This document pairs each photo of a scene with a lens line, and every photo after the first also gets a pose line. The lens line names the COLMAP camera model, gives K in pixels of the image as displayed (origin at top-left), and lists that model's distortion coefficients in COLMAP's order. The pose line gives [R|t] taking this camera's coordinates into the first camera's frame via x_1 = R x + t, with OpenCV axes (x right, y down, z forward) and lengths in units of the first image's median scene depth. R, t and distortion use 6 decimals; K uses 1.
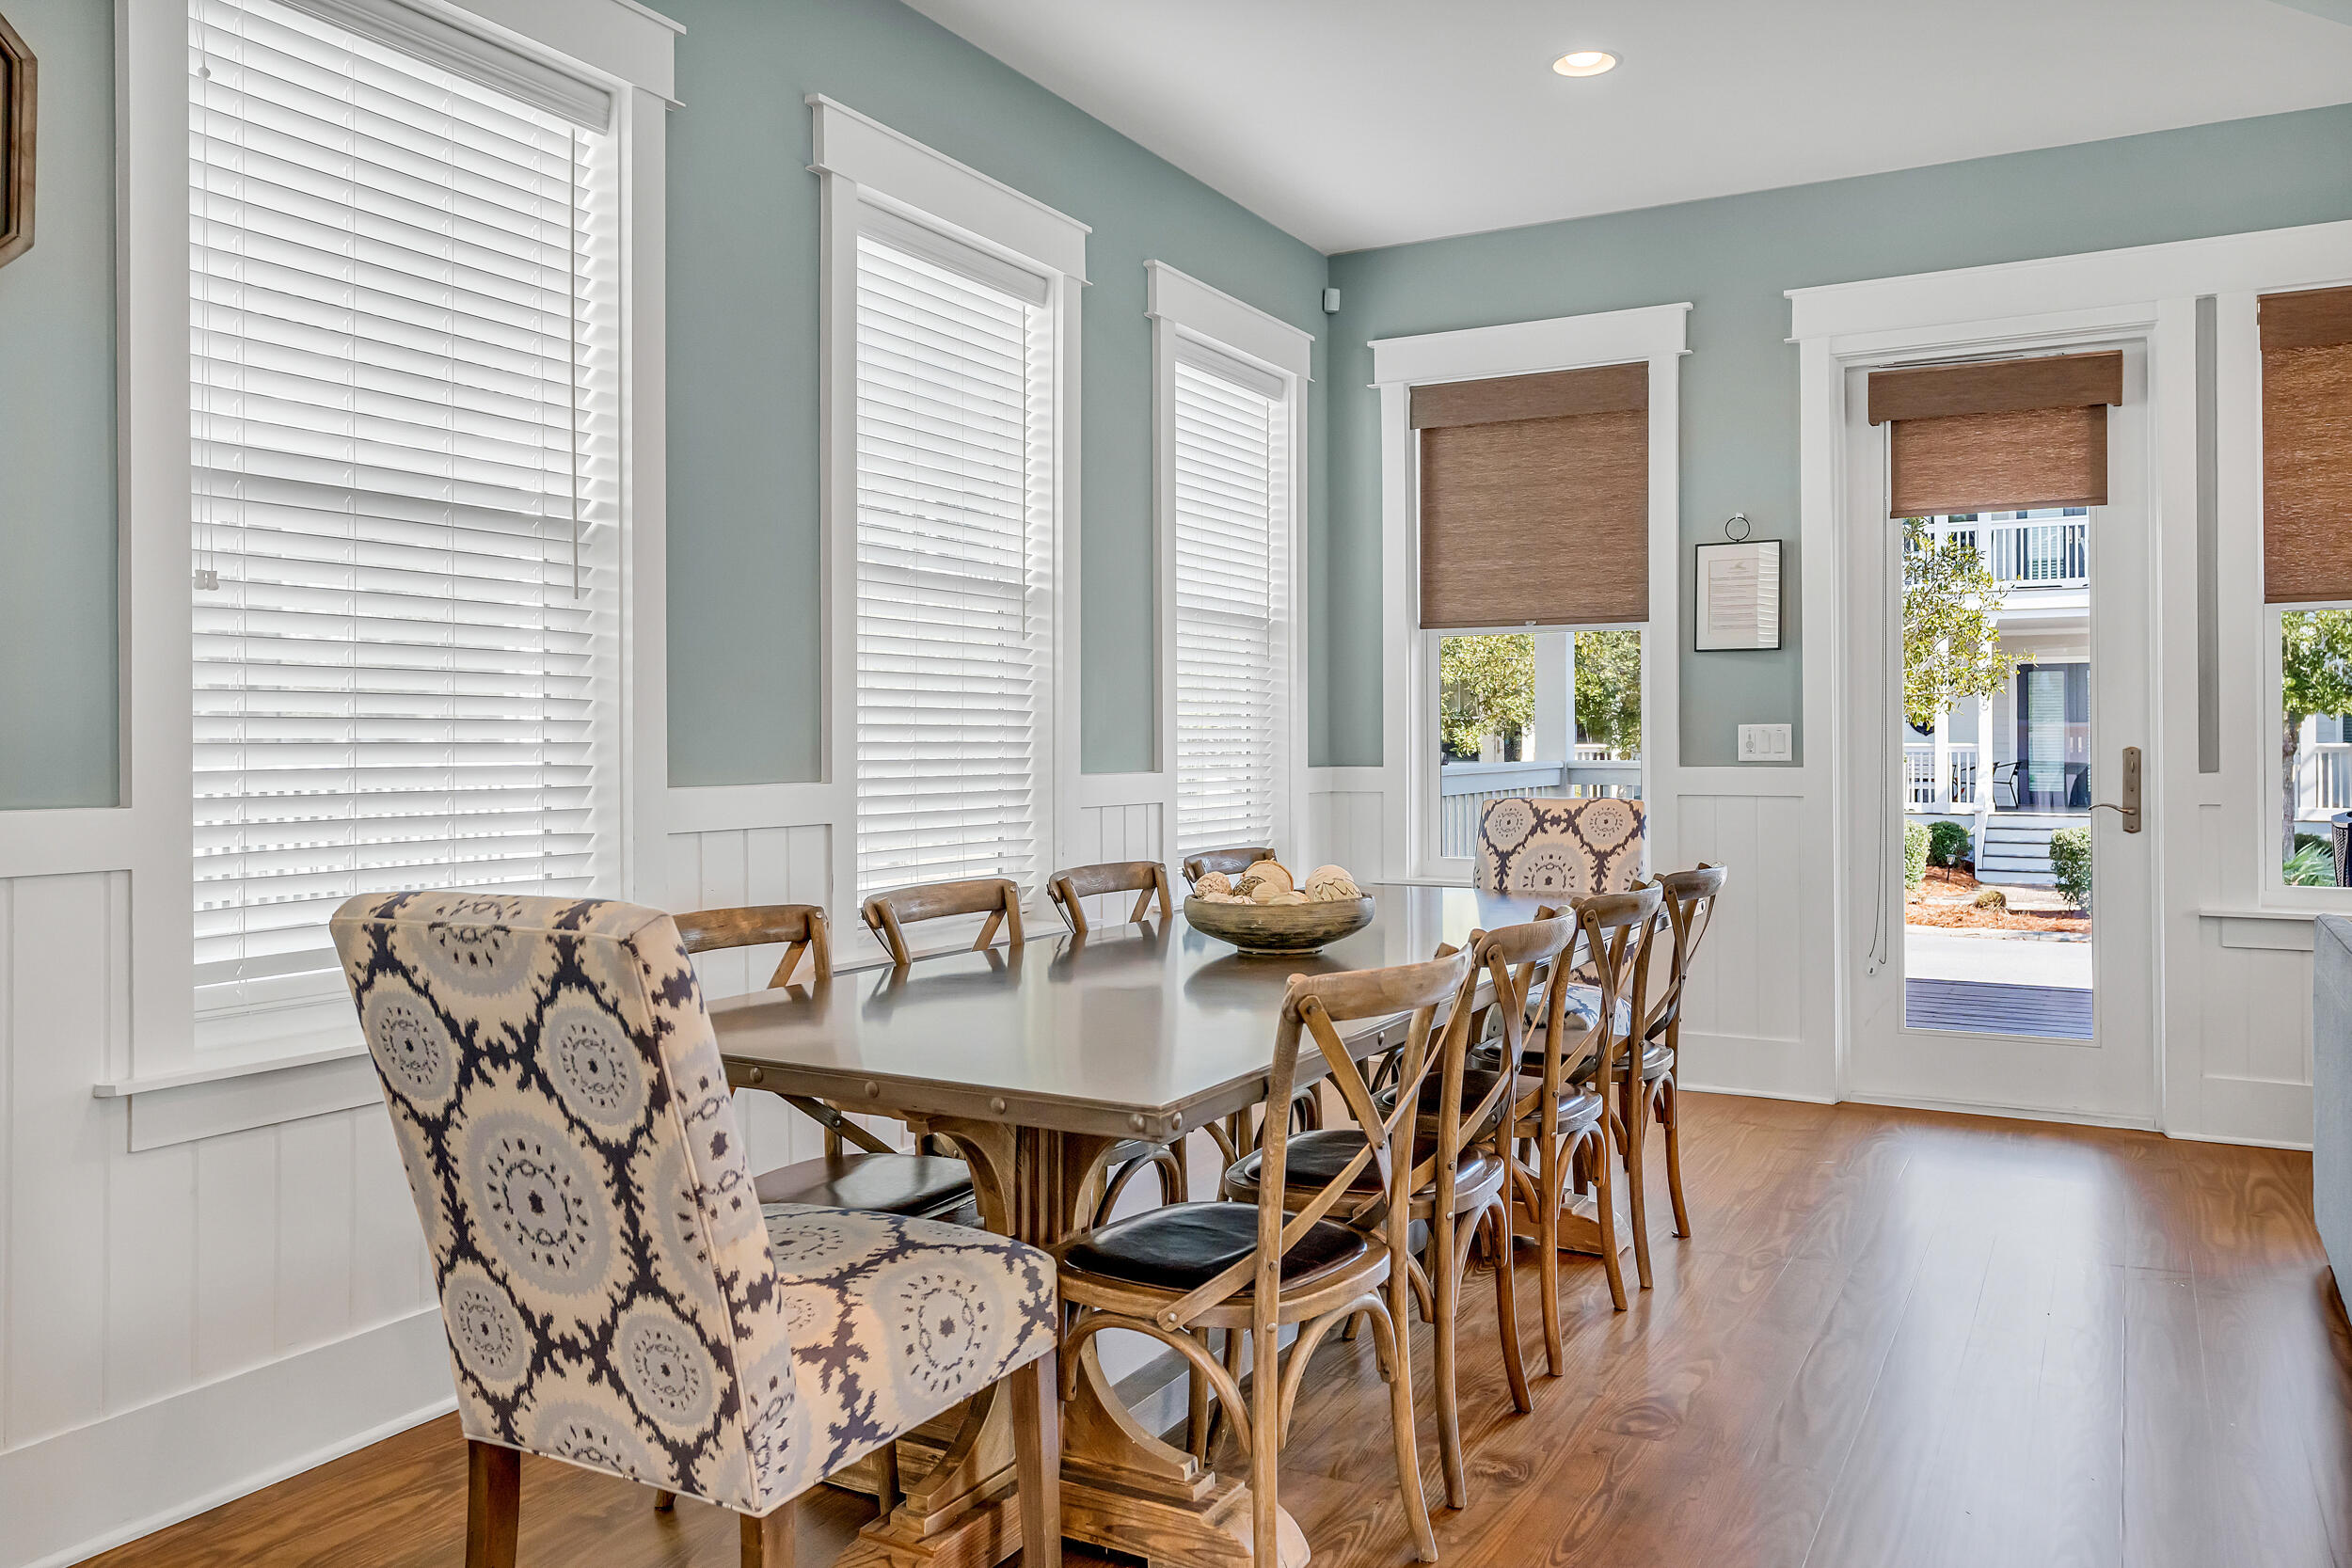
lens RADIAL K [[1712.9, 0, 1174.5], [0, 1712.9, 735.1], [0, 0, 1]] dist [0.000250, 0.003367]
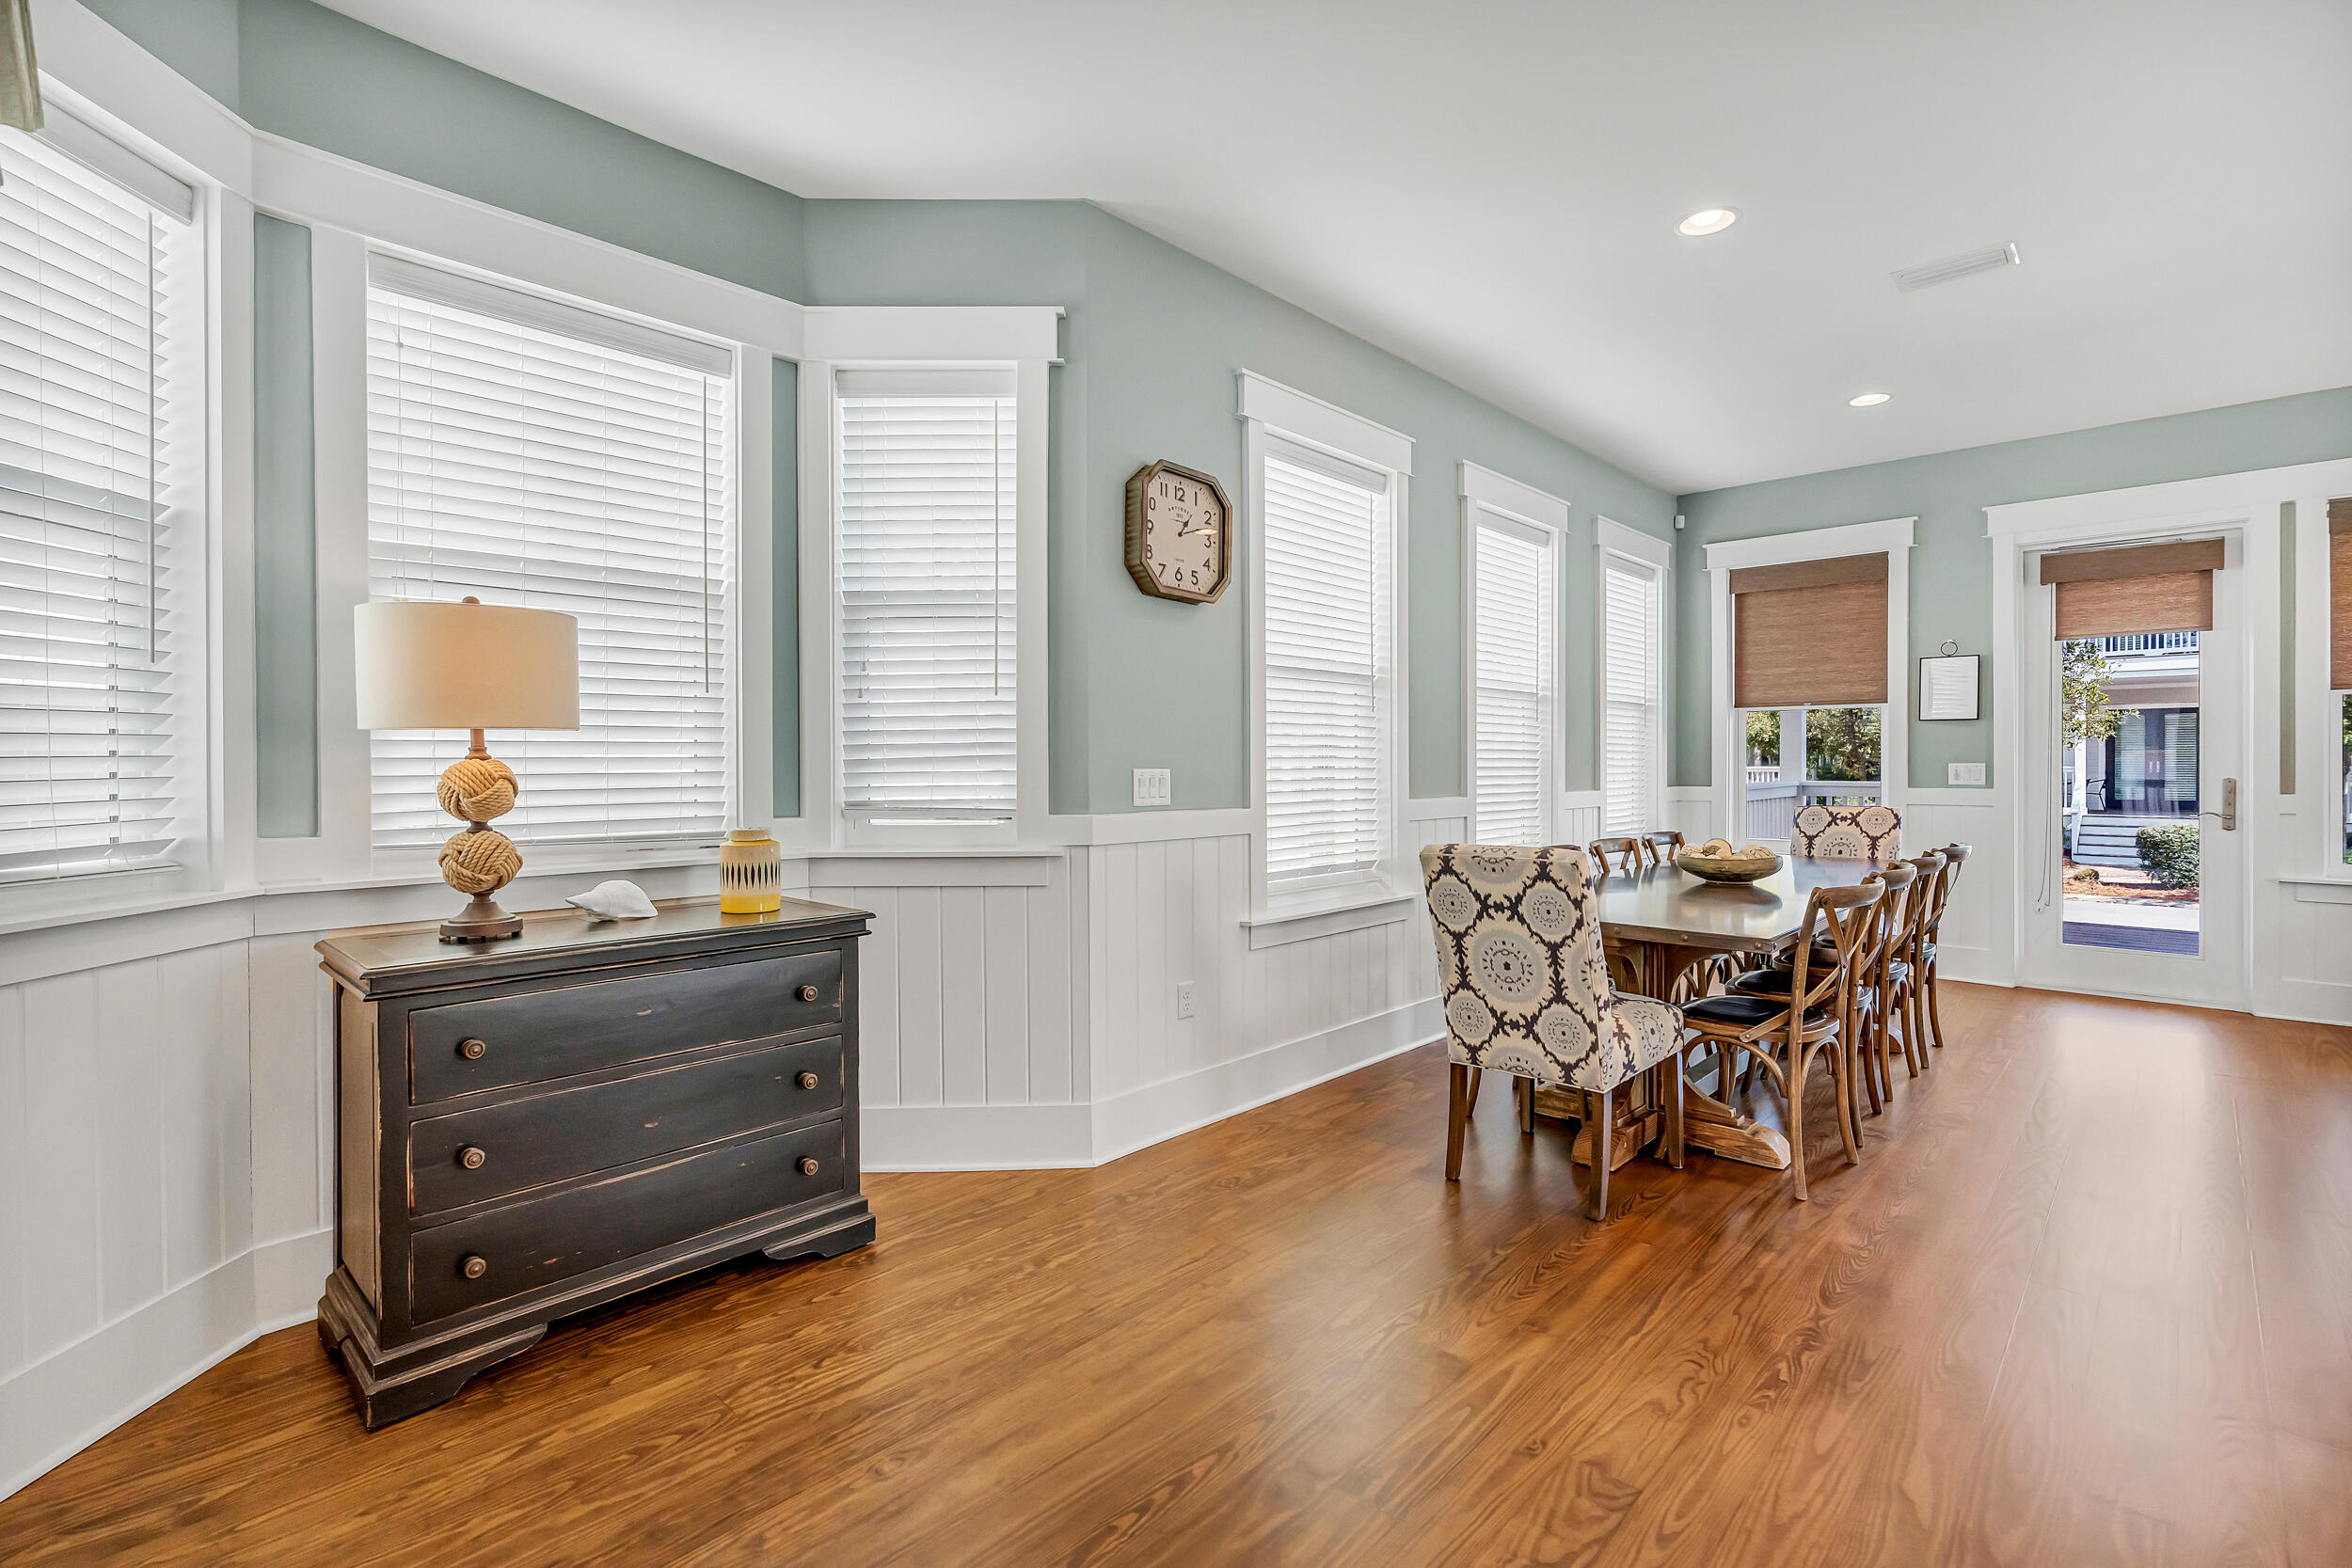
lens RADIAL K [[1066.5, 0, 1176.1], [0, 1066.5, 771.2], [0, 0, 1]] dist [-0.011276, 0.003825]
pose [[0.967247, 0.001060, -0.253836, -0.195071], [0.002020, 0.999927, 0.011871, -0.016644], [0.253830, -0.011995, 0.967174, -0.288774]]
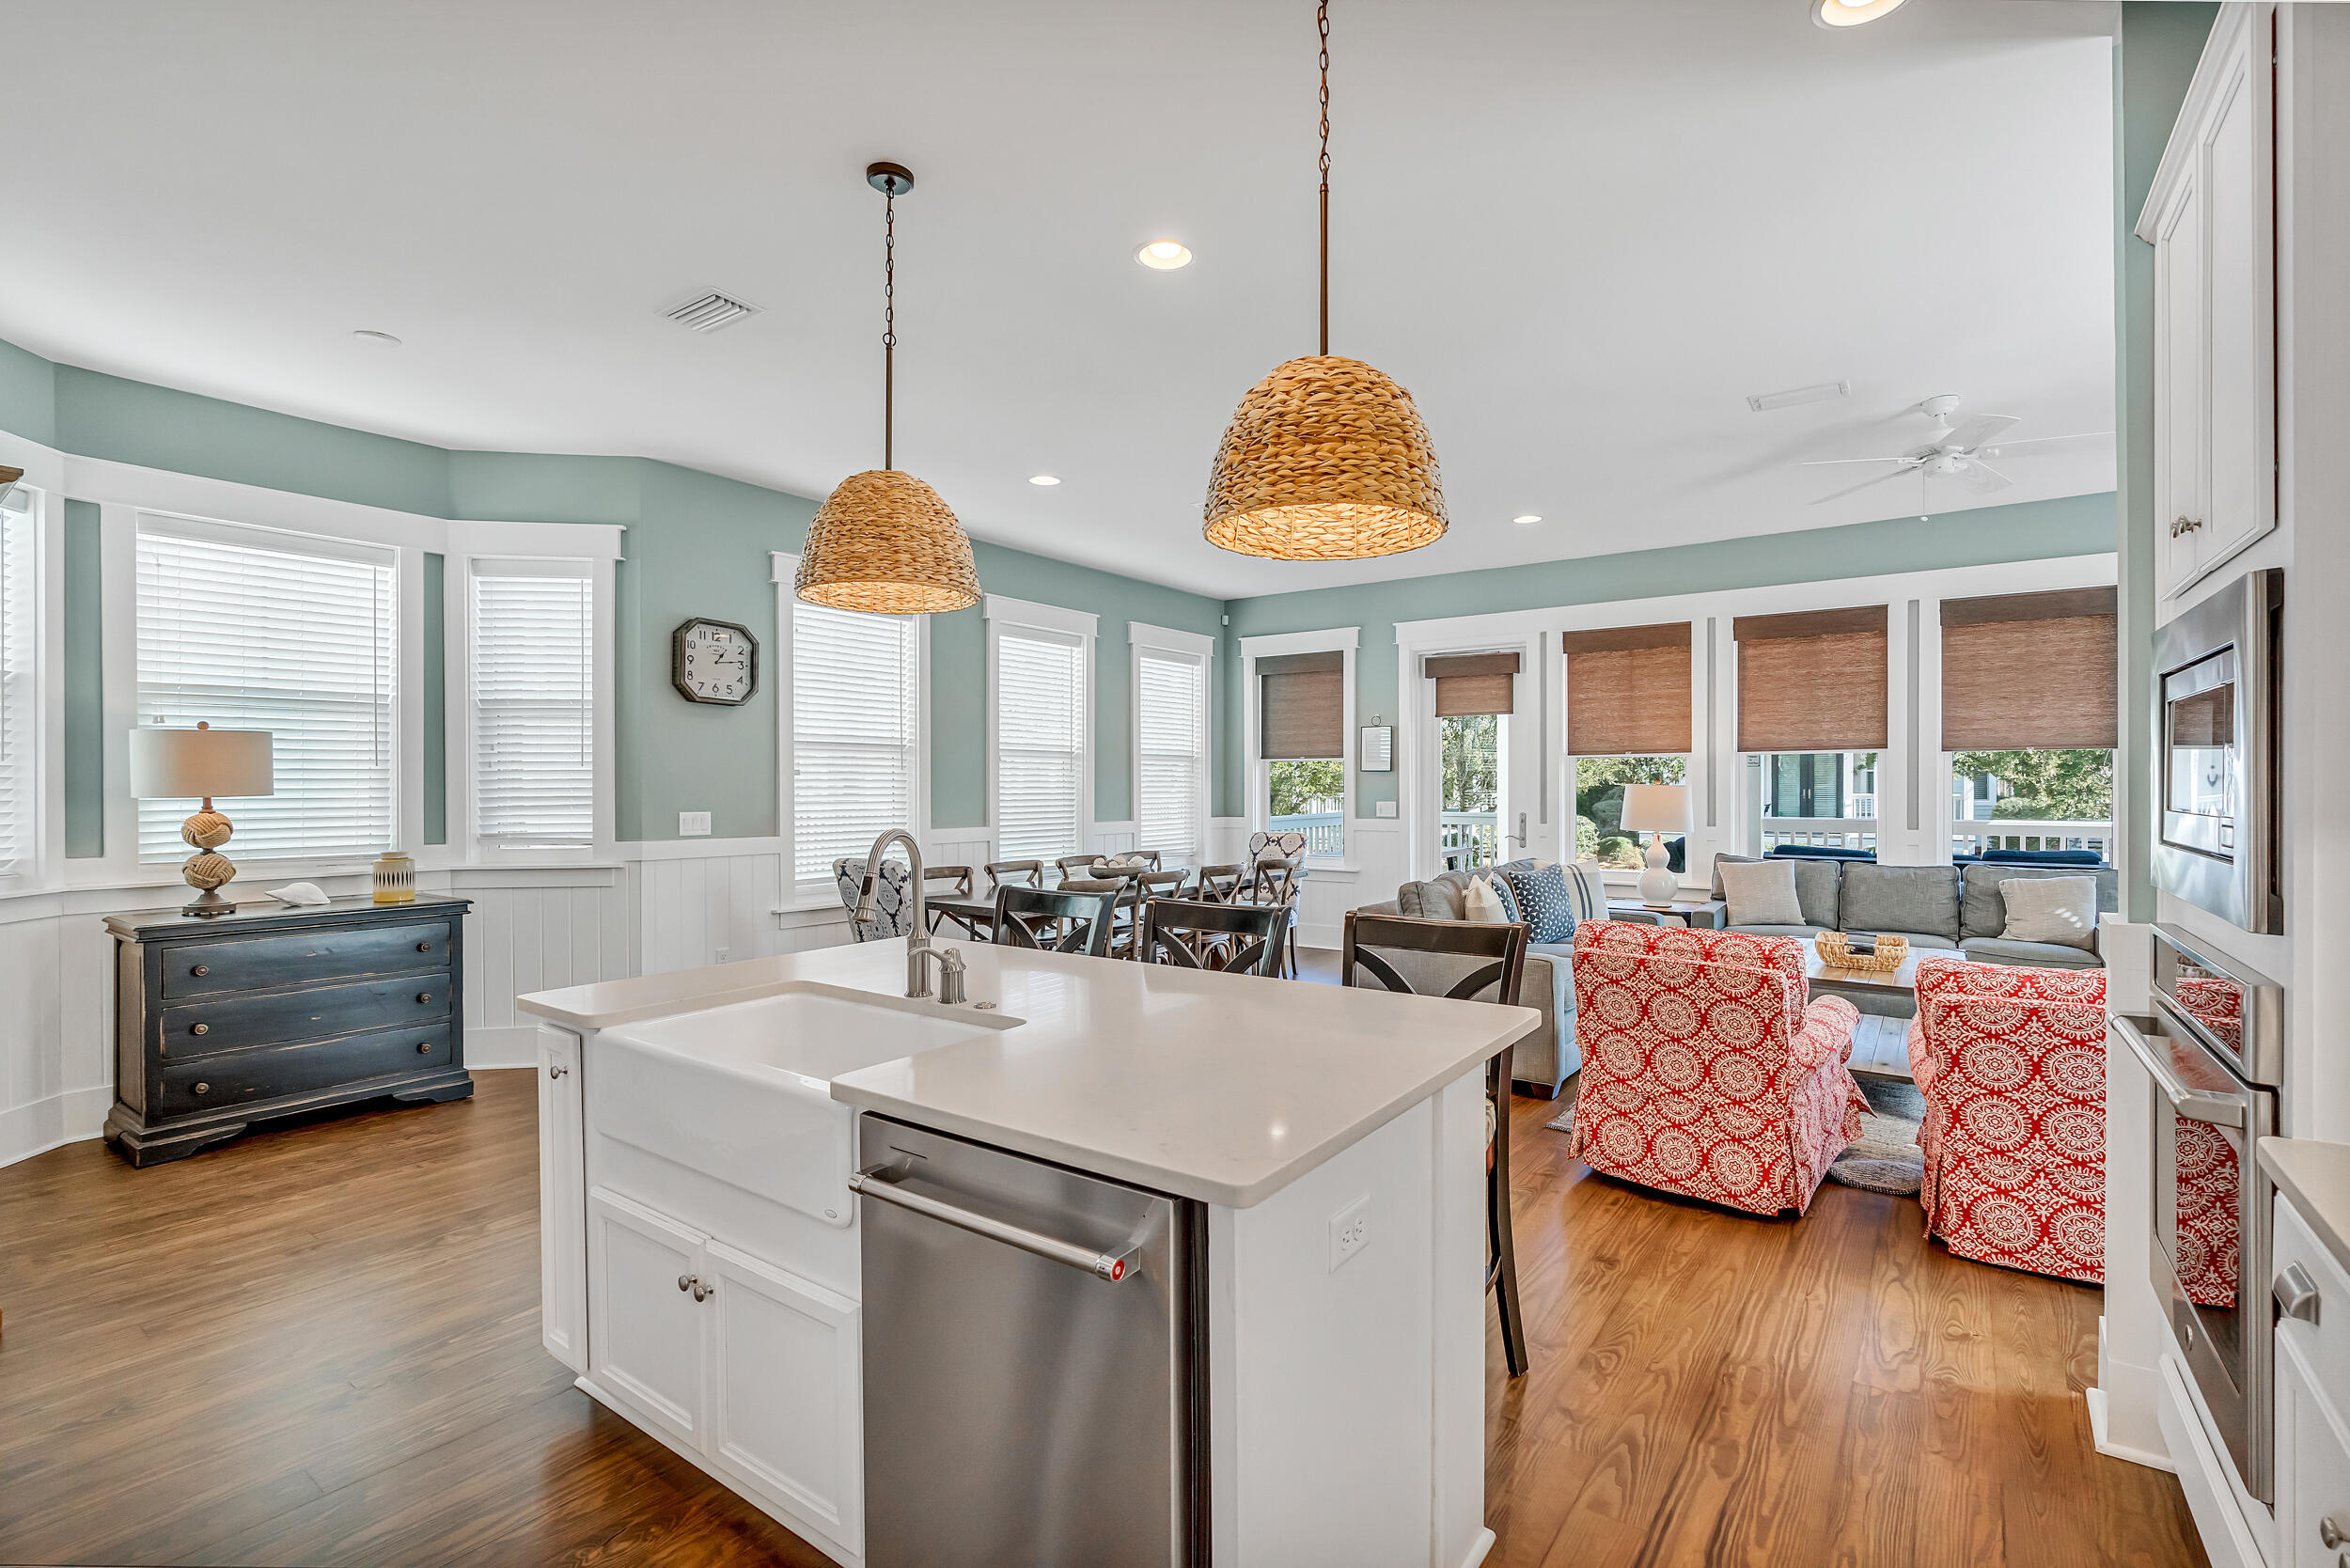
lens RADIAL K [[1065.8, 0, 1192.0], [0, 1065.8, 791.2], [0, 0, 1]] dist [-0.011276, 0.003825]
pose [[0.992924, 0.001794, -0.118737, 0.330424], [-0.000584, 0.999948, 0.010229, -0.047761], [0.118749, -0.010087, 0.992873, -0.707284]]
